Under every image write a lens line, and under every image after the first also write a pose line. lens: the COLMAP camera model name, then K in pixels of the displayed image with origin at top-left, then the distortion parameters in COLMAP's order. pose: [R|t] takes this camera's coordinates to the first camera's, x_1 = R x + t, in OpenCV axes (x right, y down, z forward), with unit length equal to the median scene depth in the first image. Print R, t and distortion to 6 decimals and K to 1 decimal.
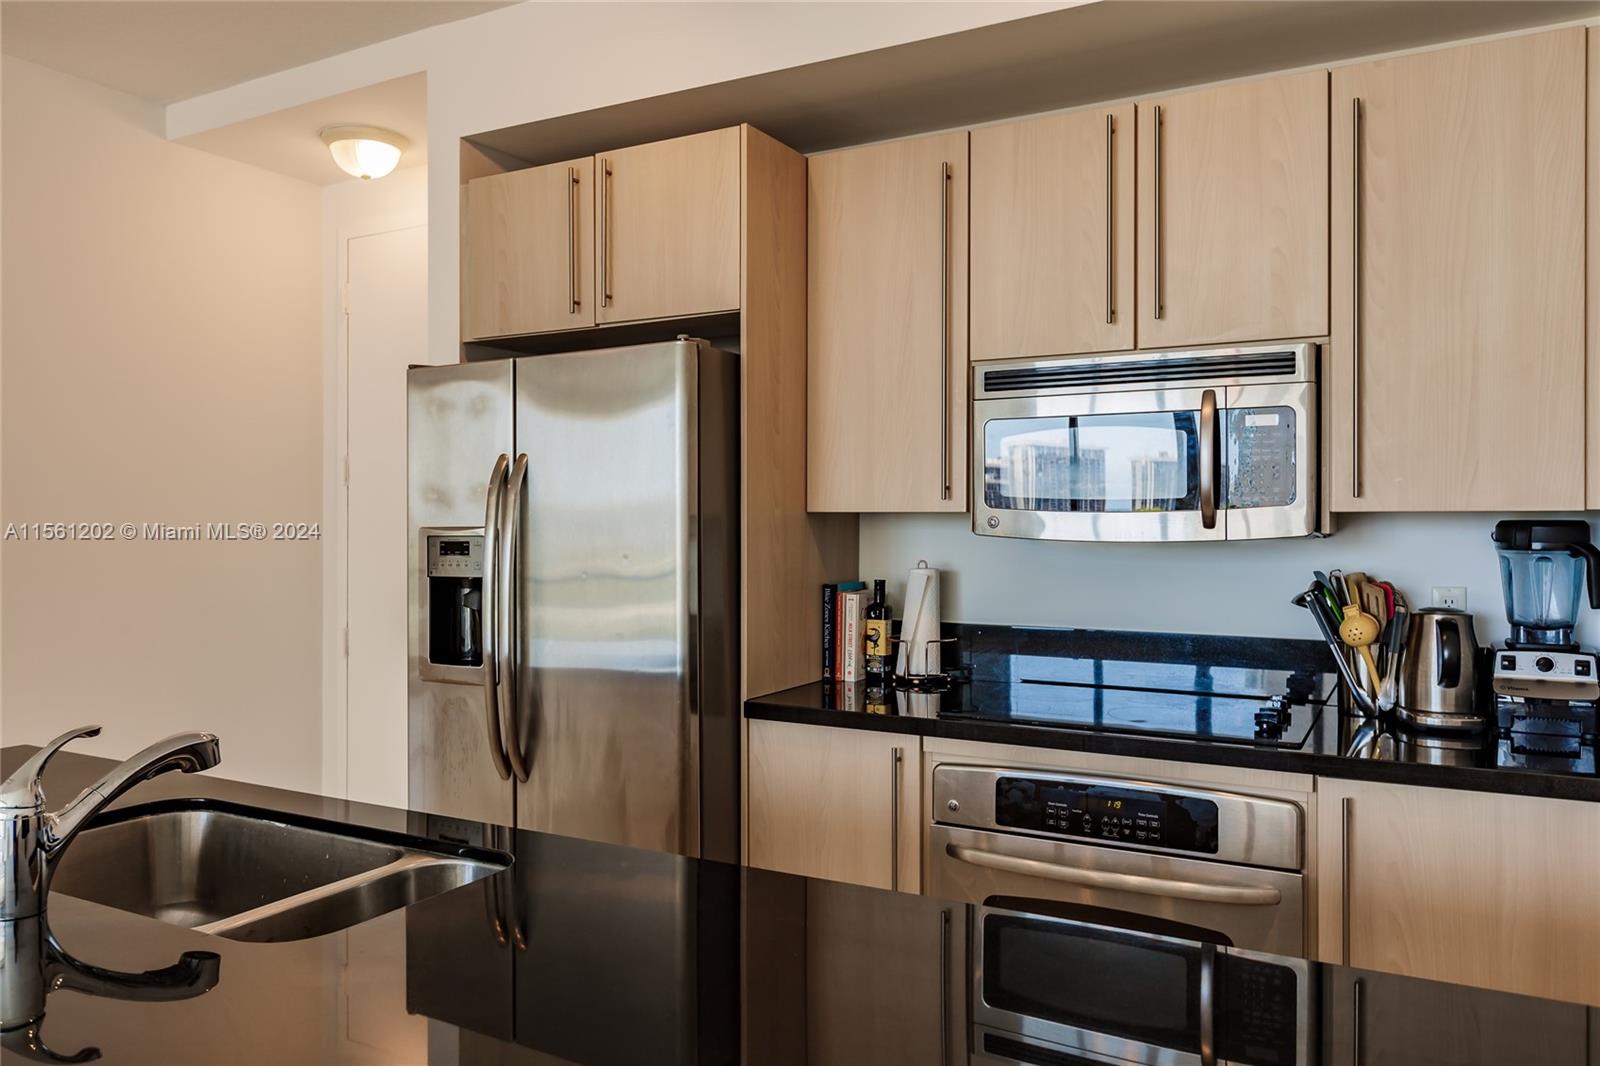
lens RADIAL K [[1142.5, 0, 790.4], [0, 1142.5, 525.6], [0, 0, 1]] dist [-0.001295, 0.006695]
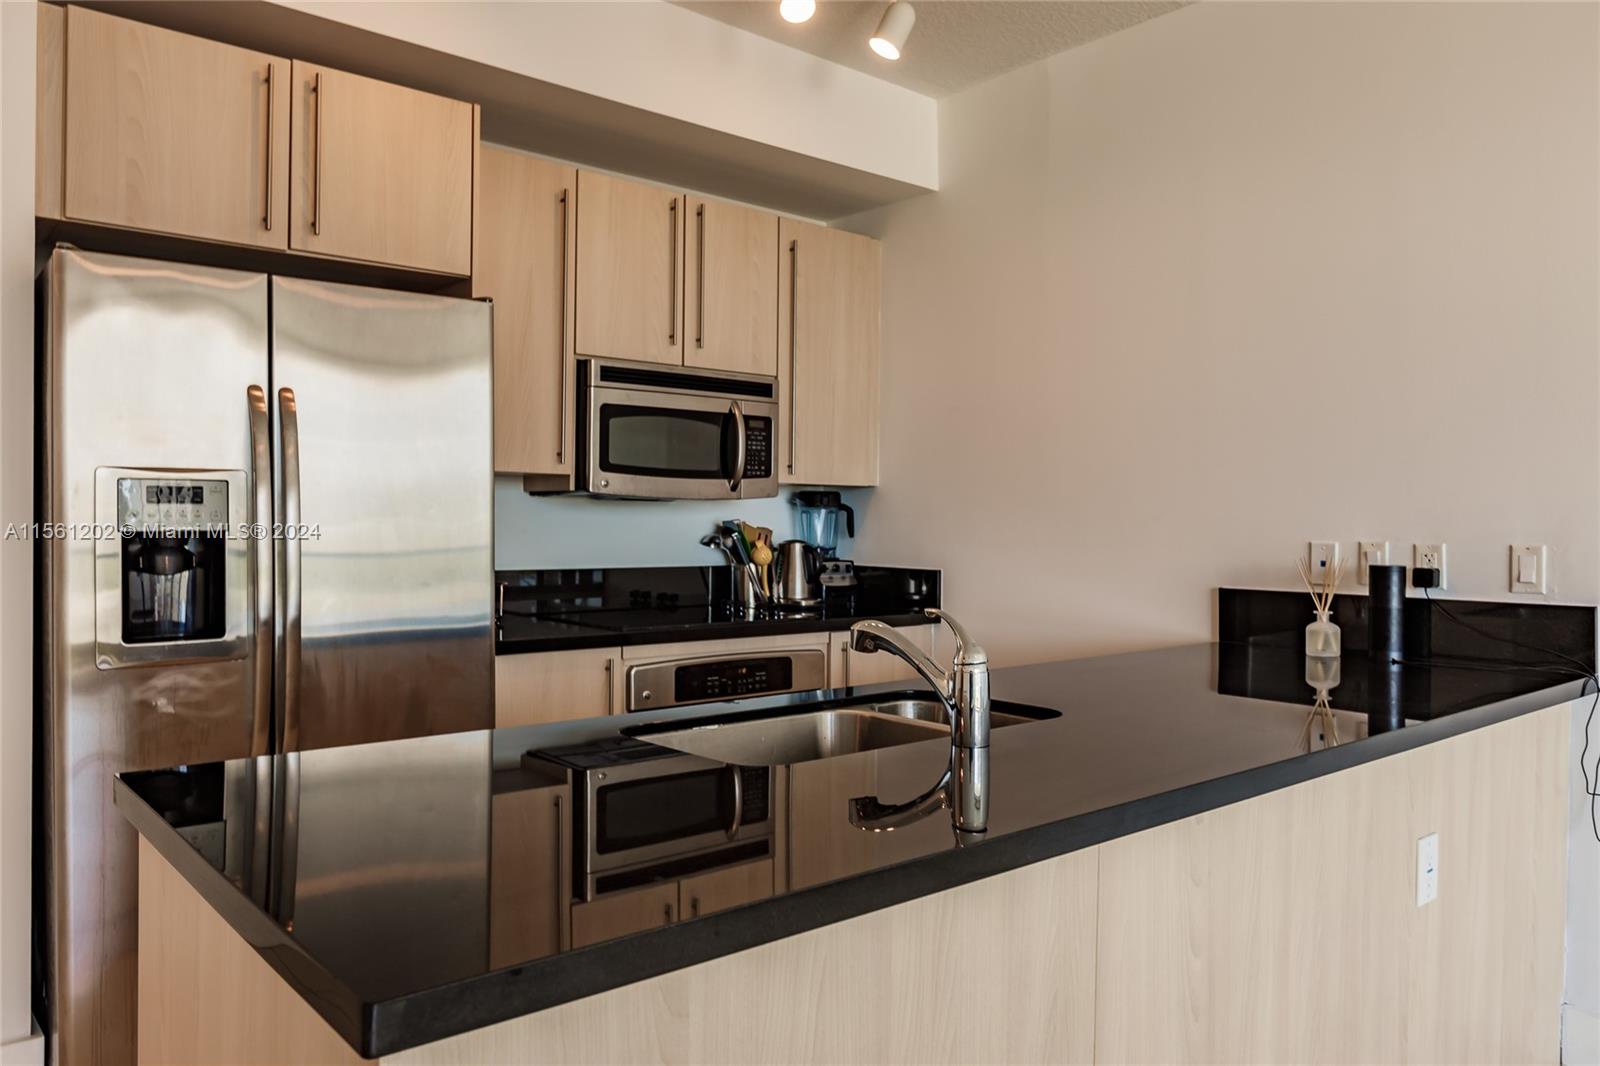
lens RADIAL K [[1142.5, 0, 794.7], [0, 1142.5, 531.2], [0, 0, 1]] dist [-0.001295, 0.006695]
pose [[0.363605, -0.006995, 0.931527, -1.009667], [-0.009672, 0.999890, 0.011284, 0.036933], [-0.931503, -0.013113, 0.363497, 0.352036]]
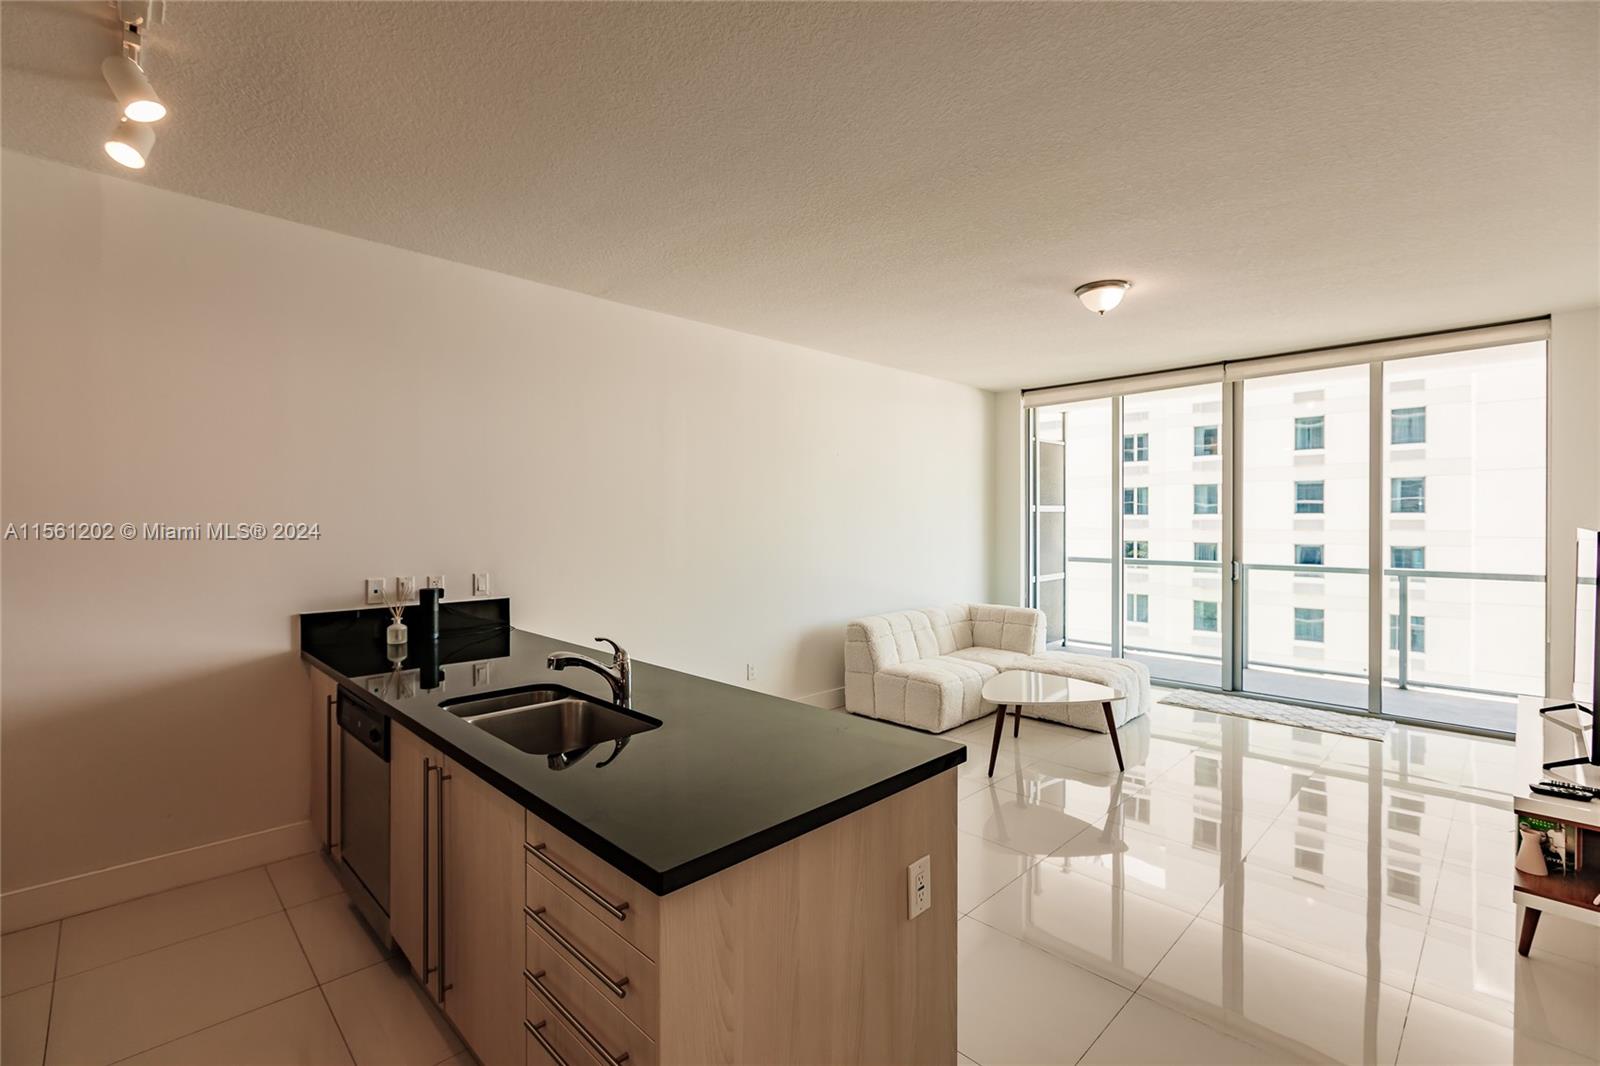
lens RADIAL K [[711.5, 0, 790.4], [0, 711.5, 525.1], [0, 0, 1]] dist [-0.001533, 0.000154]
pose [[-0.954182, -0.003124, 0.299212, -0.807260], [-0.002016, 0.999990, 0.004010, -0.048146], [-0.299221, 0.003223, -0.954178, 1.277392]]
